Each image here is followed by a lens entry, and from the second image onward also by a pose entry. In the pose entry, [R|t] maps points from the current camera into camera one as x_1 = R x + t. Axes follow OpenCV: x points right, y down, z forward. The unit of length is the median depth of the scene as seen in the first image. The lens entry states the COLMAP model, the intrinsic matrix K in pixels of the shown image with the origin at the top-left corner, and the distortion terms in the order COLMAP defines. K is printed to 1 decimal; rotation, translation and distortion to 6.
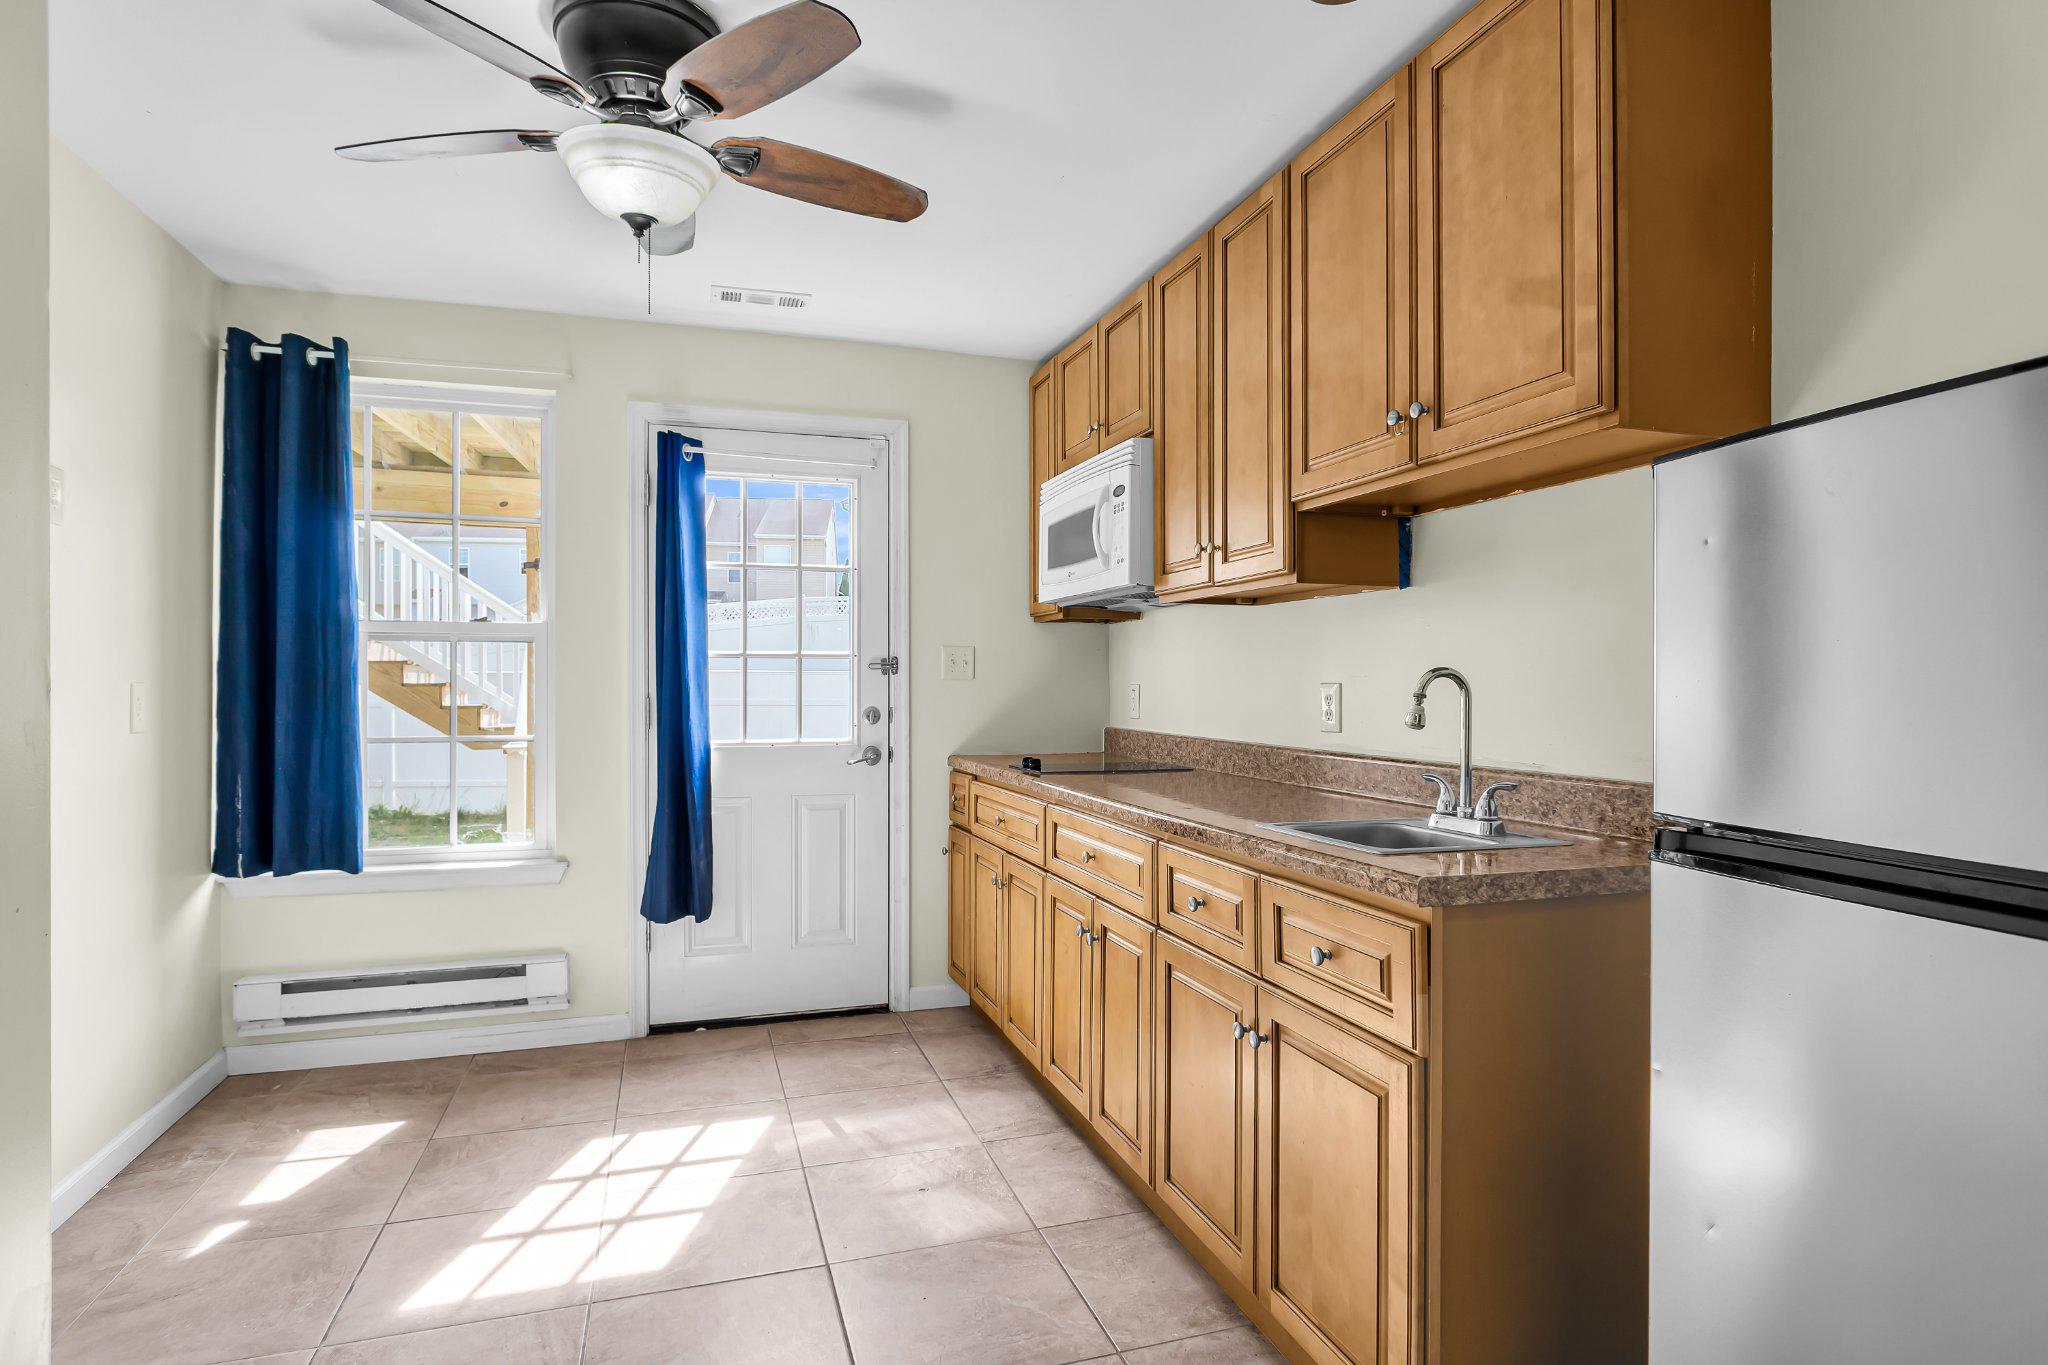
lens RADIAL K [[1098.0, 0, 1010.5], [0, 1098.0, 683.7], [0, 0, 1]] dist [-0.001565, 0.000141]
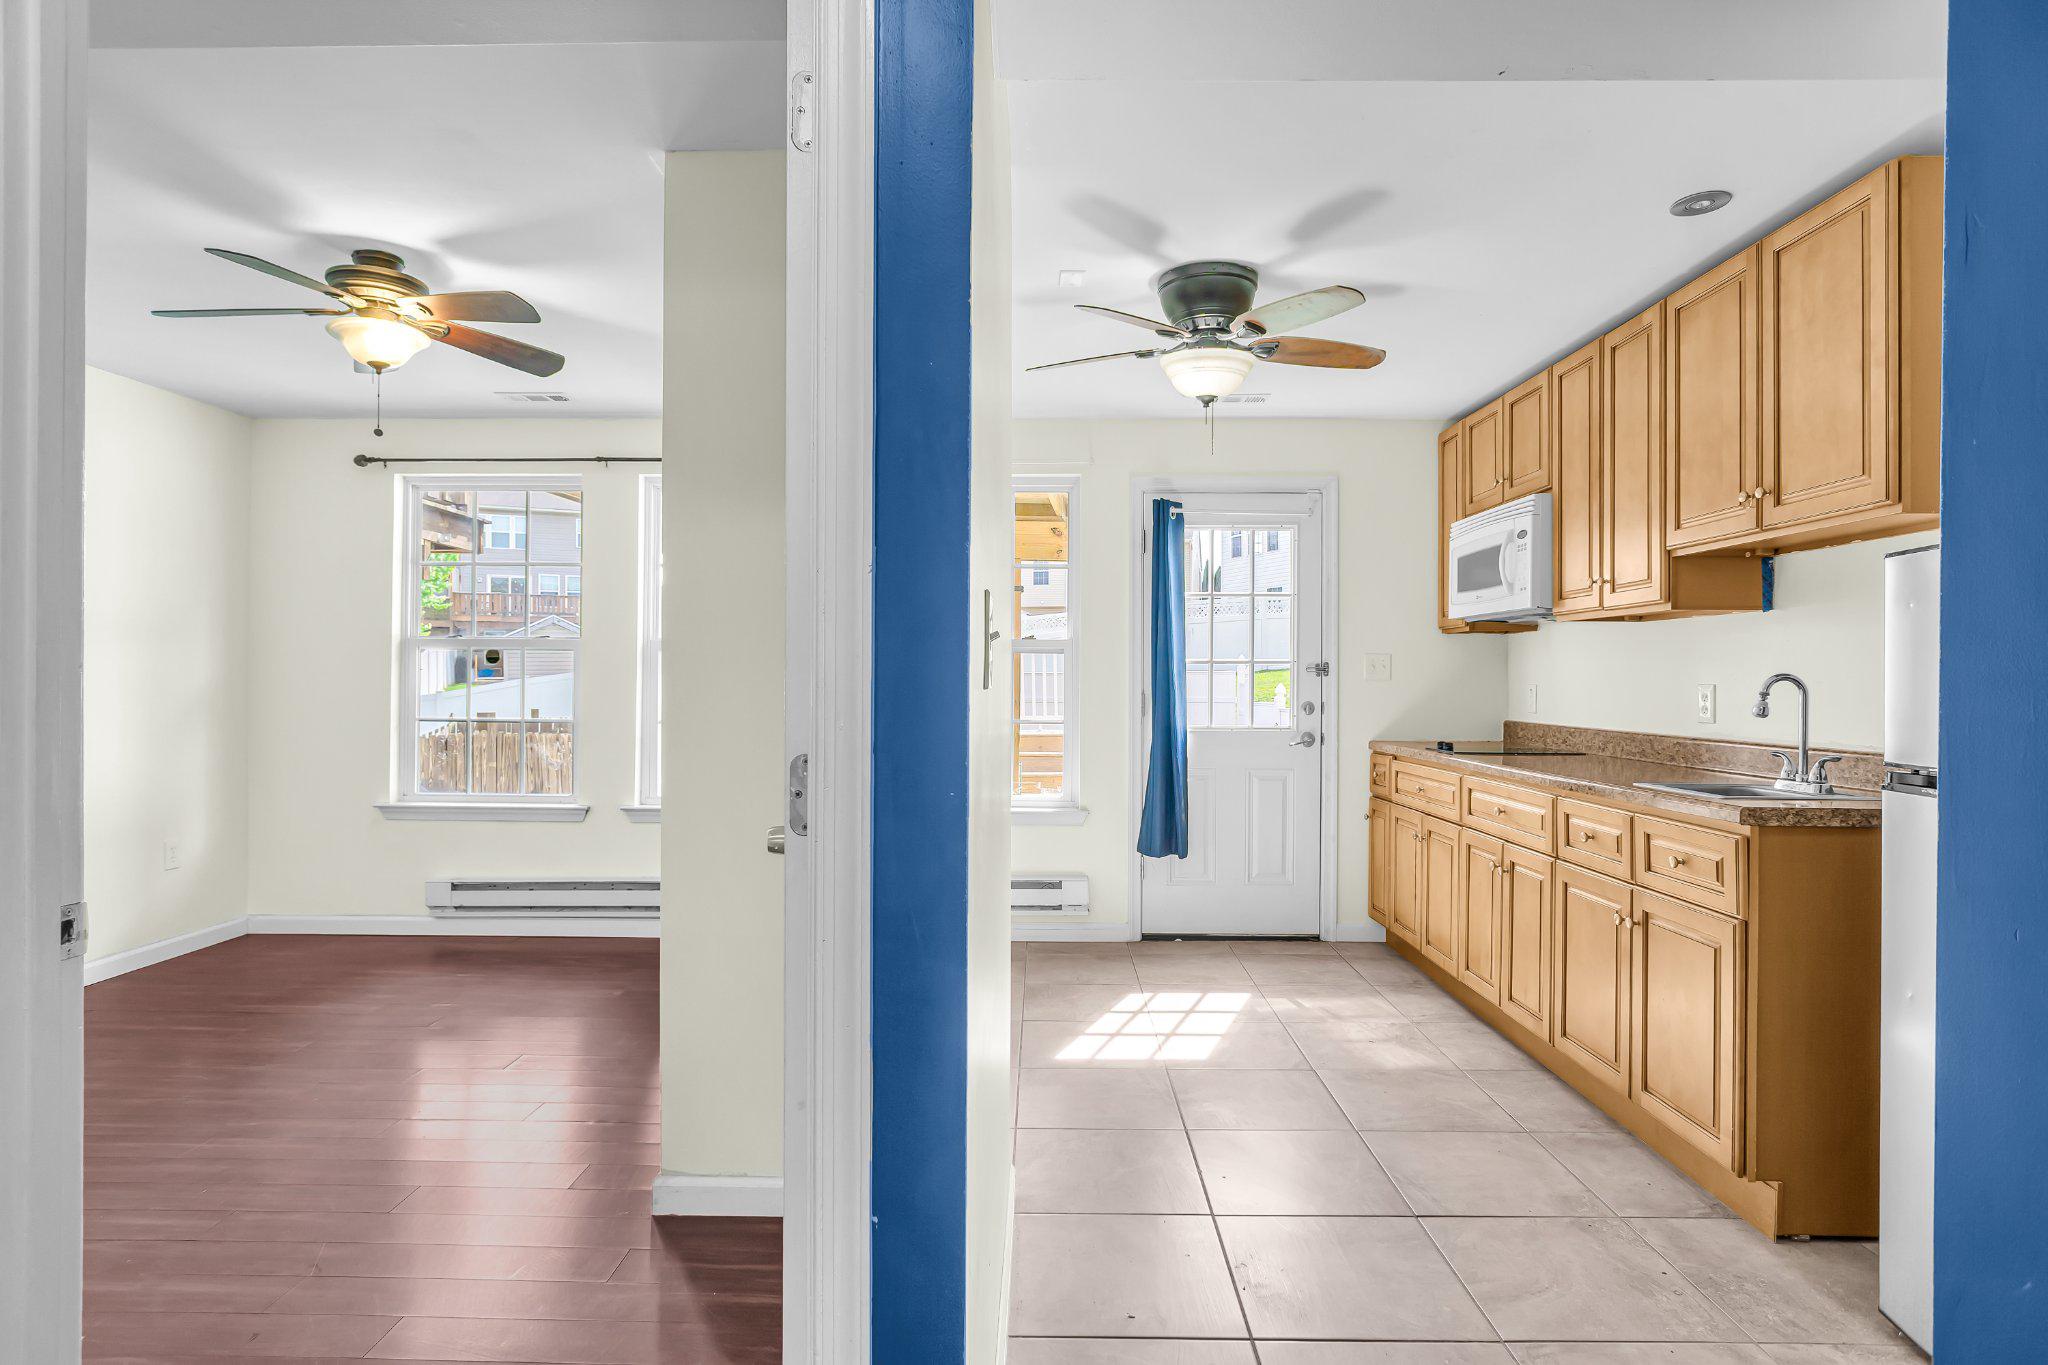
lens RADIAL K [[1079.5, 0, 1024.0], [0, 1079.5, 682.5], [0, 0, 1]] dist [-0.003991, 0.000399]
pose [[0.950302, 0.003094, -0.311315, -0.070826], [-0.003068, 0.999995, 0.000575, -0.001065], [0.311316, 0.000409, 0.950306, -0.437477]]
